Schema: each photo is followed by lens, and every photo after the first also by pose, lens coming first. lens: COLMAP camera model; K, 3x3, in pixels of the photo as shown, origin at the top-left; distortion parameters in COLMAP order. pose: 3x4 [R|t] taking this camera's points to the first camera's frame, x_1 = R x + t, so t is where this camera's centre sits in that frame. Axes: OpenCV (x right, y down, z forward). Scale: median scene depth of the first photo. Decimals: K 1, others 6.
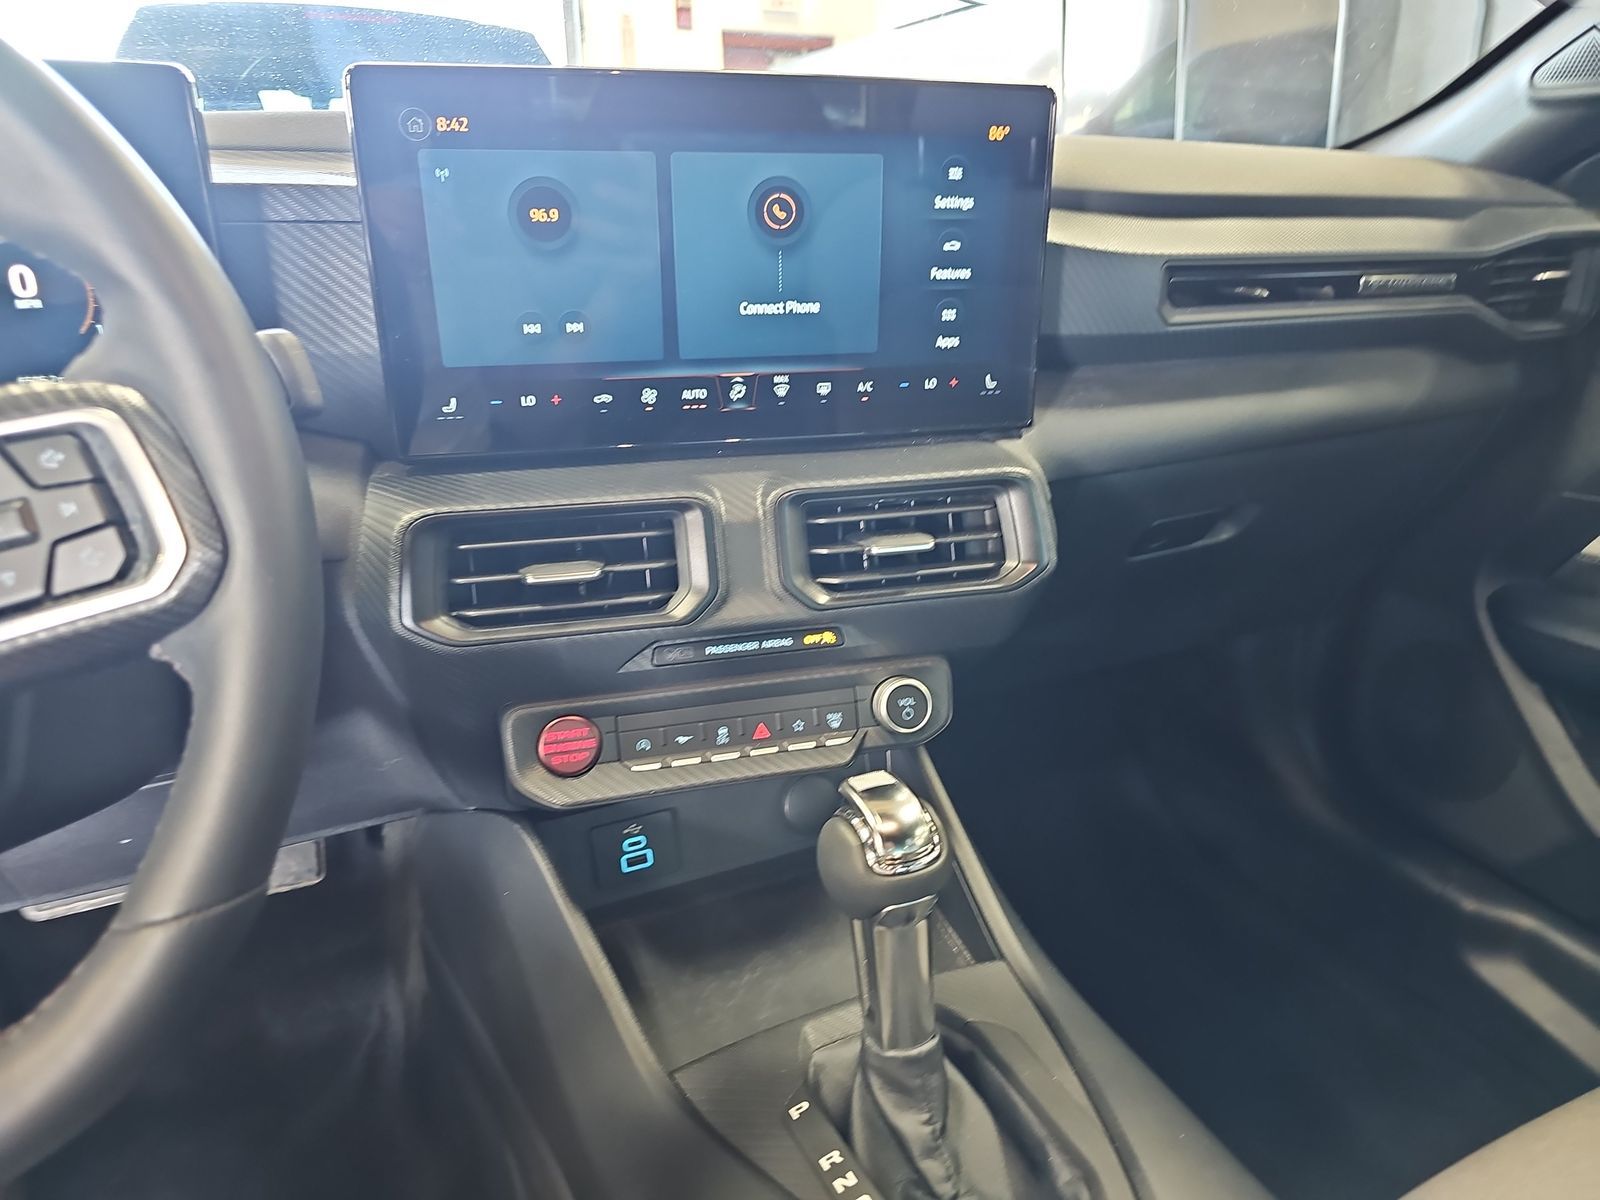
lens RADIAL K [[1056.4, 0, 800.0], [0, 1056.4, 607.2], [0, 0, 1]] dist [0.010624, -0.010701]
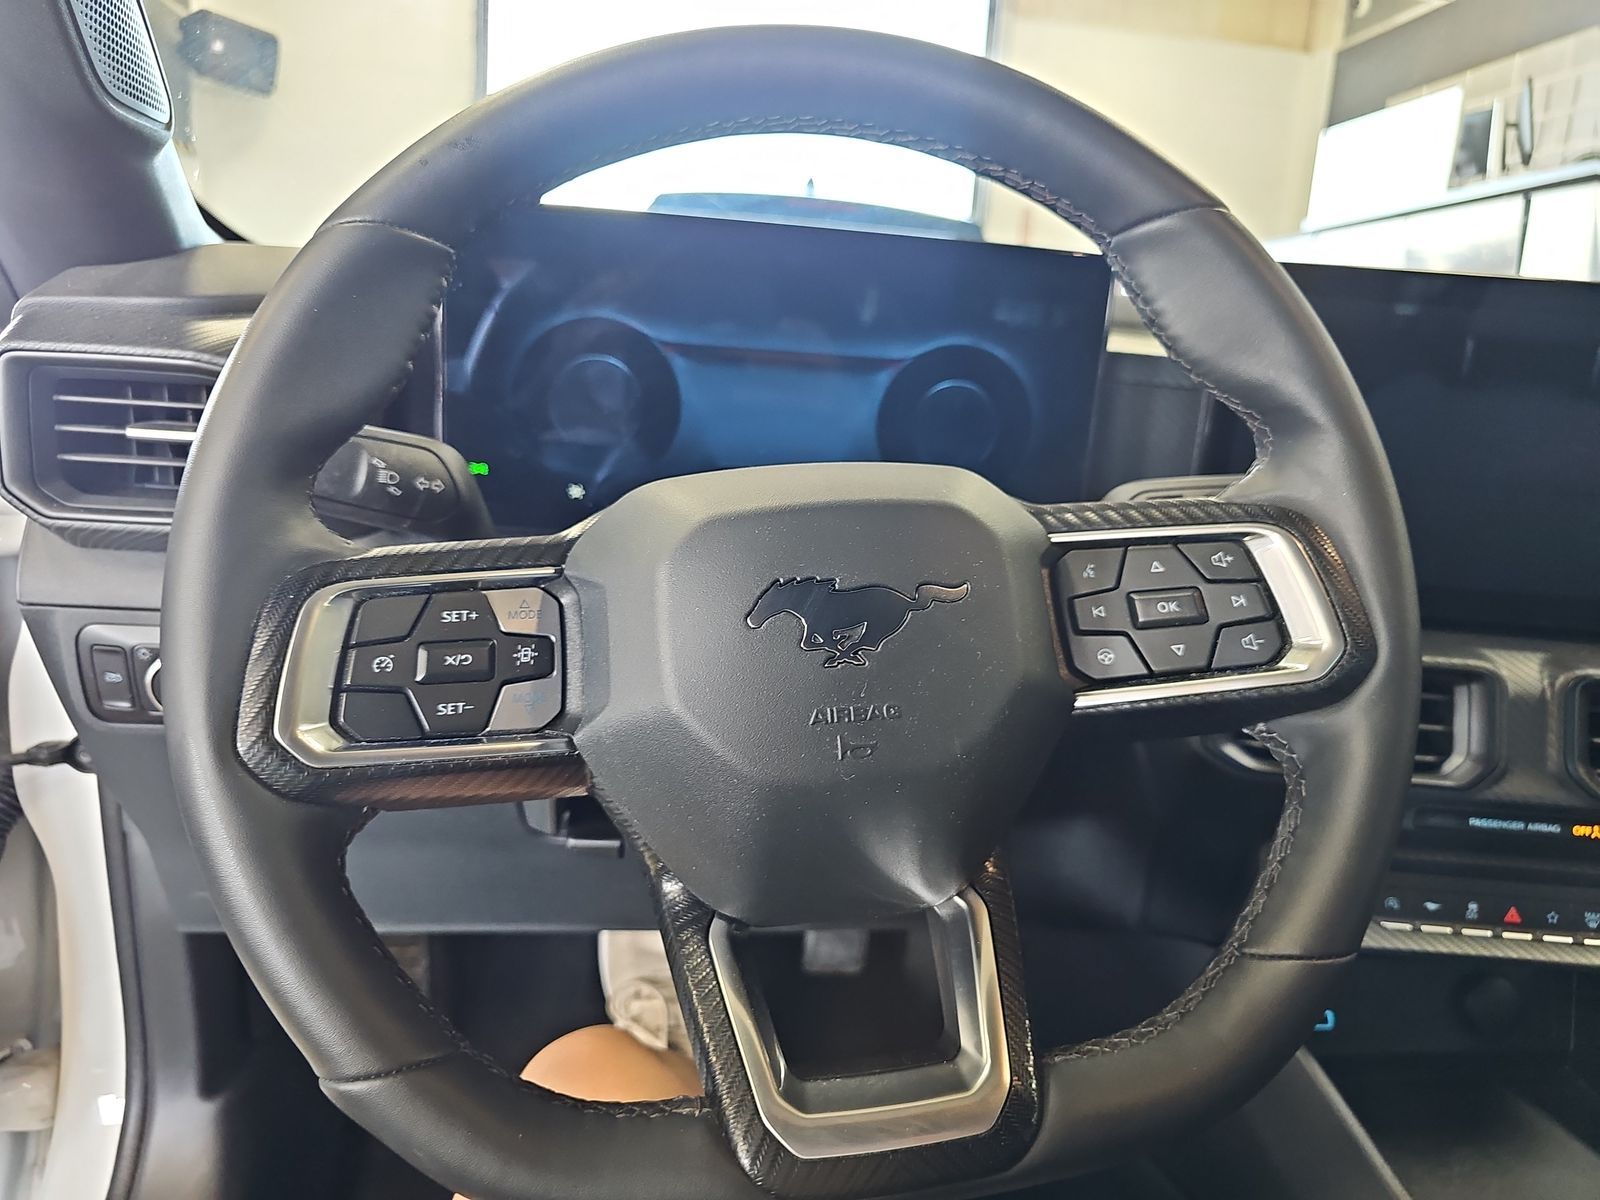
lens RADIAL K [[1056.4, 0, 799.8], [0, 1056.4, 601.9], [0, 0, 1]] dist [0.010624, -0.010701]
pose [[0.949146, 0.133876, -0.284954, -0.439333], [-0.177904, 0.974799, -0.134601, 0.087862], [0.259754, 0.178450, 0.949044, -0.158621]]
